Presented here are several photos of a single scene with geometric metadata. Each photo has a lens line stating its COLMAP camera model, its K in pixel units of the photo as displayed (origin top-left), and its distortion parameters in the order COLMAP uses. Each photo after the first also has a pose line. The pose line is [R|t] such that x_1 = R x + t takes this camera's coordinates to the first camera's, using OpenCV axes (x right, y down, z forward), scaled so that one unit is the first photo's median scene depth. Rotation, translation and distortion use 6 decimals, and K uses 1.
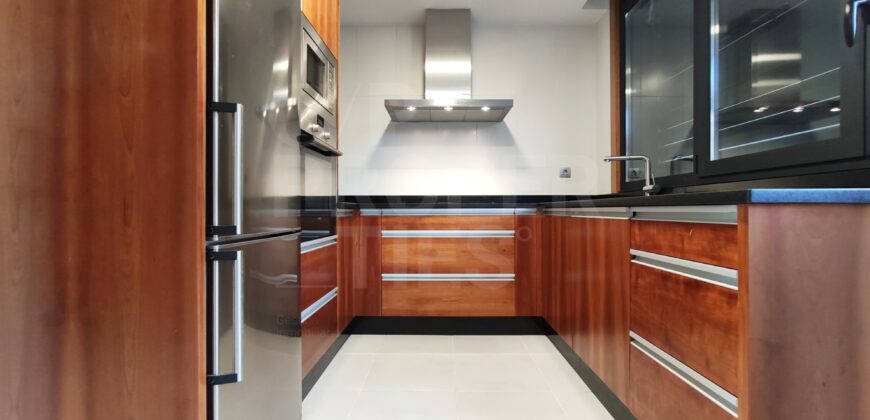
lens RADIAL K [[382.1, 0, 435.0], [0, 382.1, 210.0], [0, 0, 1]] dist [-0.000960, -0.000060]
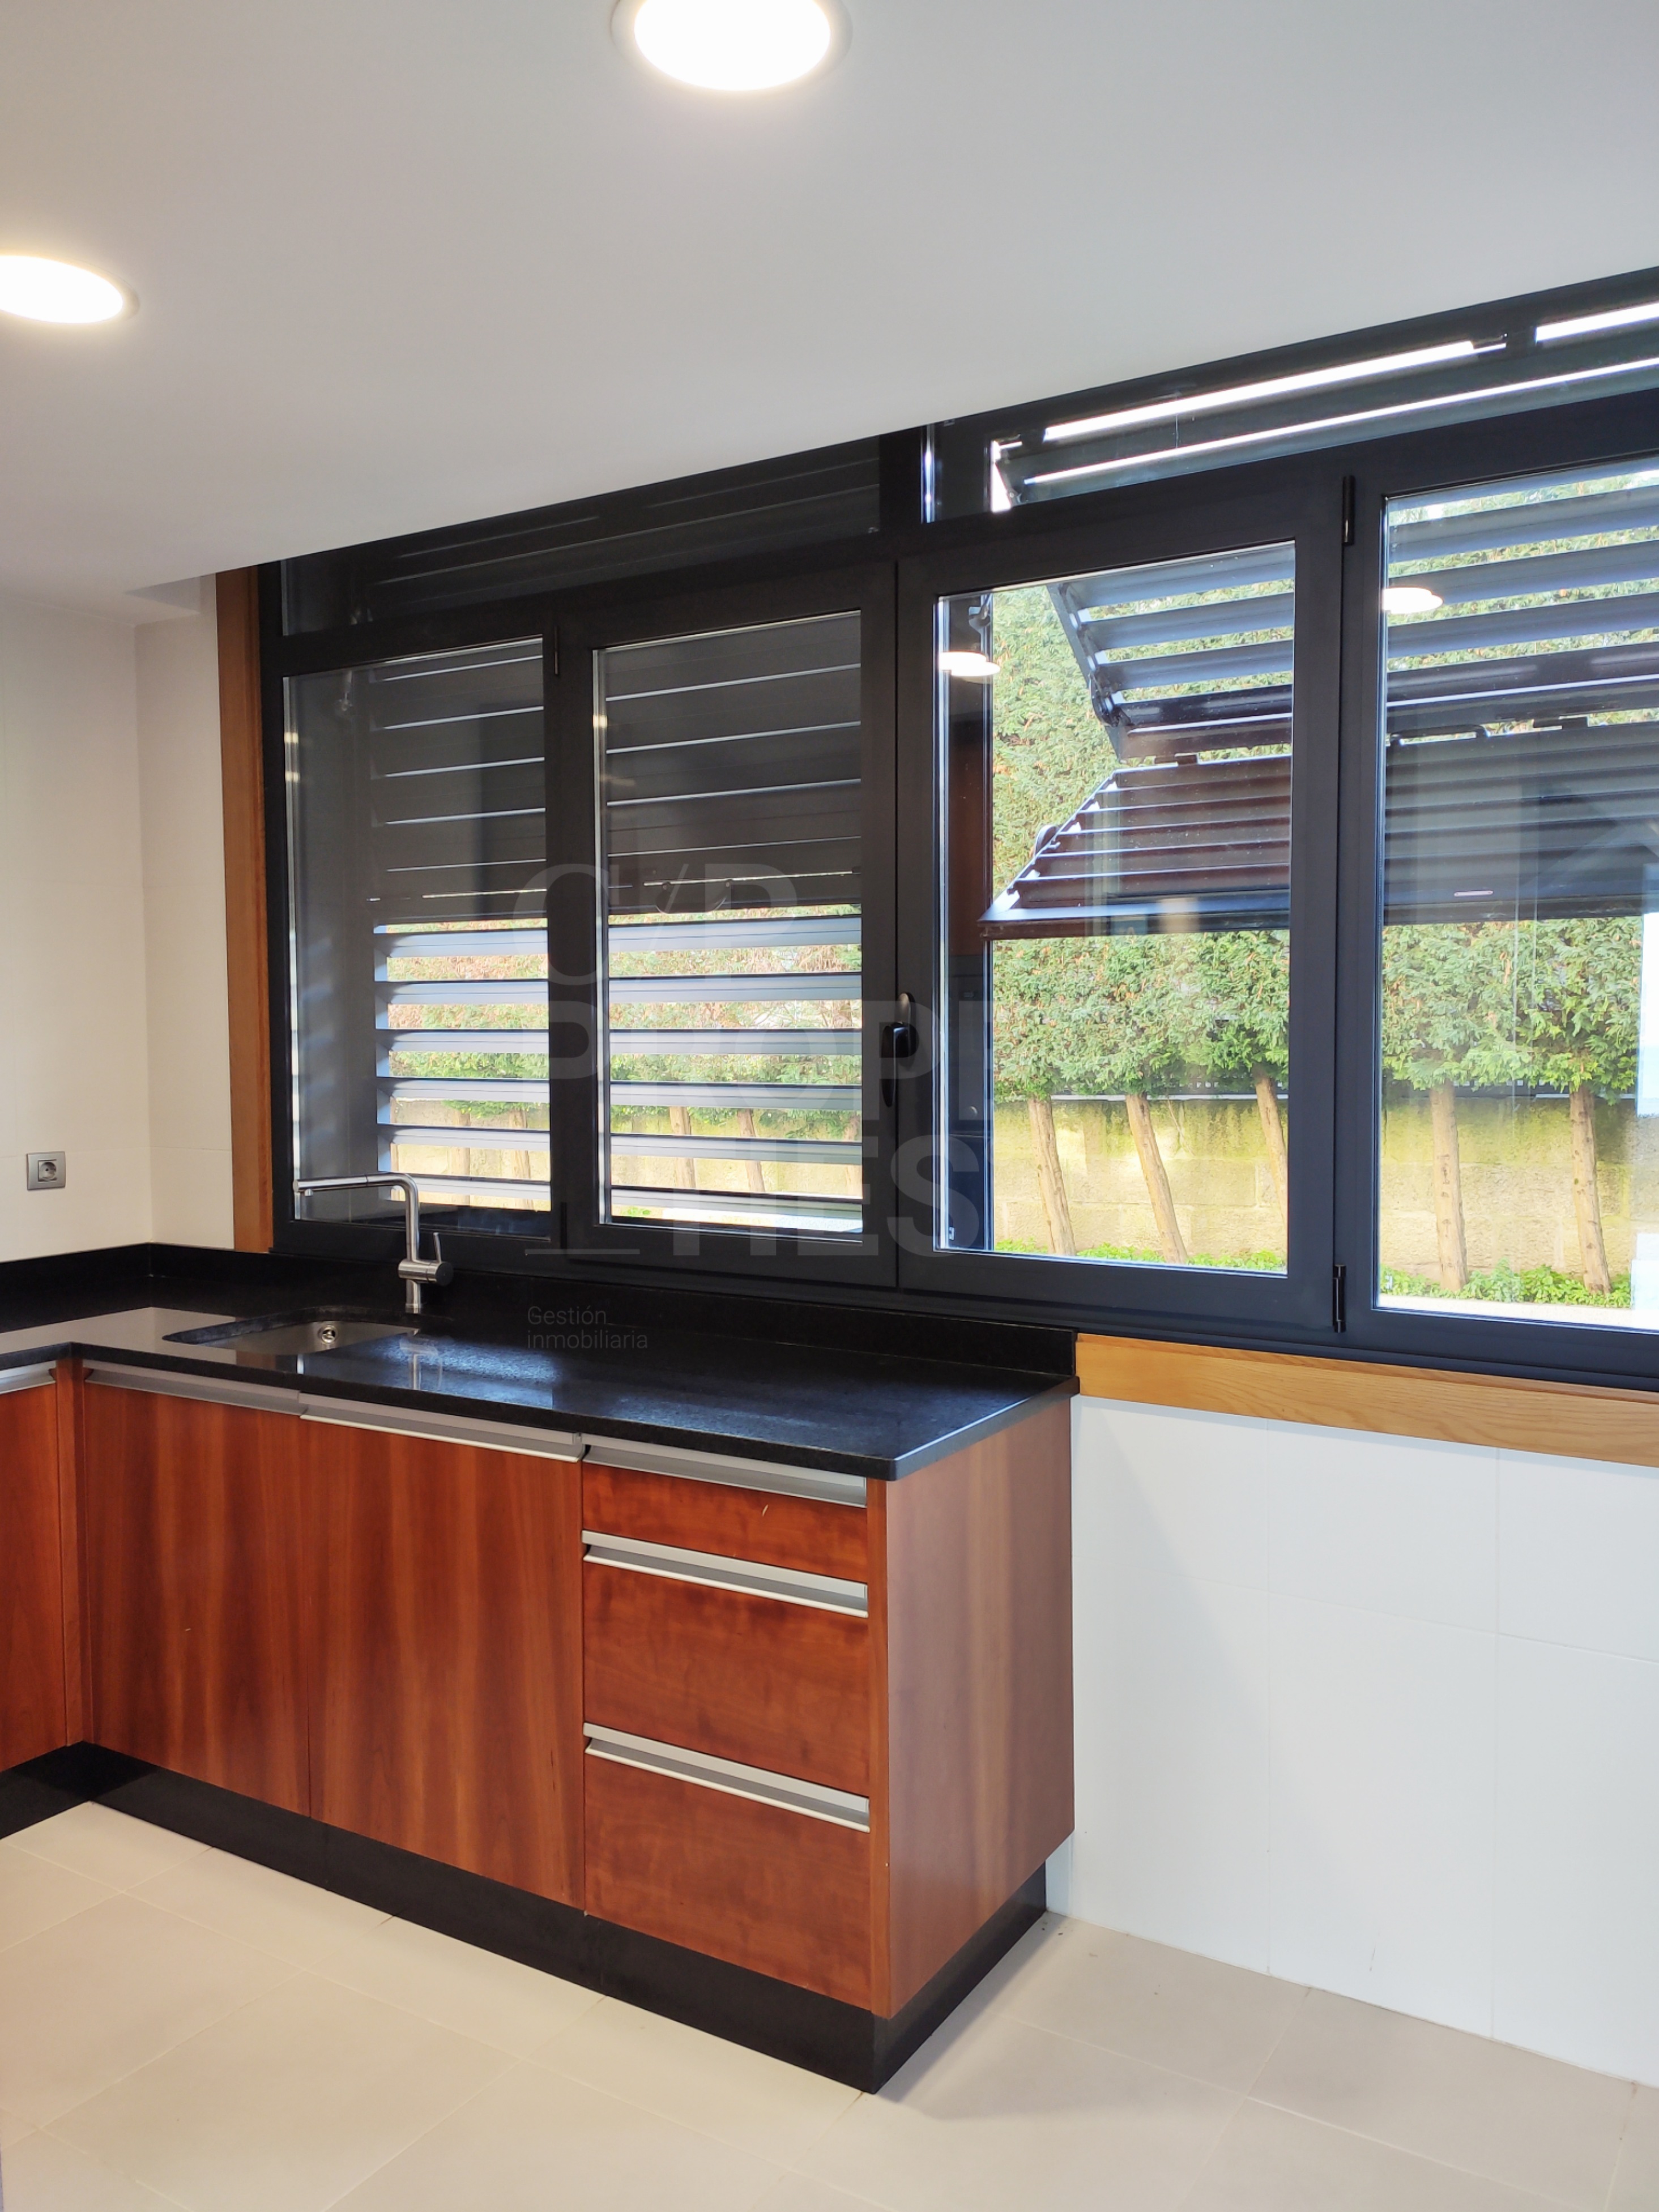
lens RADIAL K [[1683.7, 0, 829.5], [0, 1683.7, 1106.0], [0, 0, 1]] dist [0.109675, -0.136370]
pose [[0.506764, -0.056425, 0.860236, -1.132465], [0.012326, 0.998228, 0.058215, -0.571055], [-0.861997, -0.018898, 0.506561, -0.213635]]
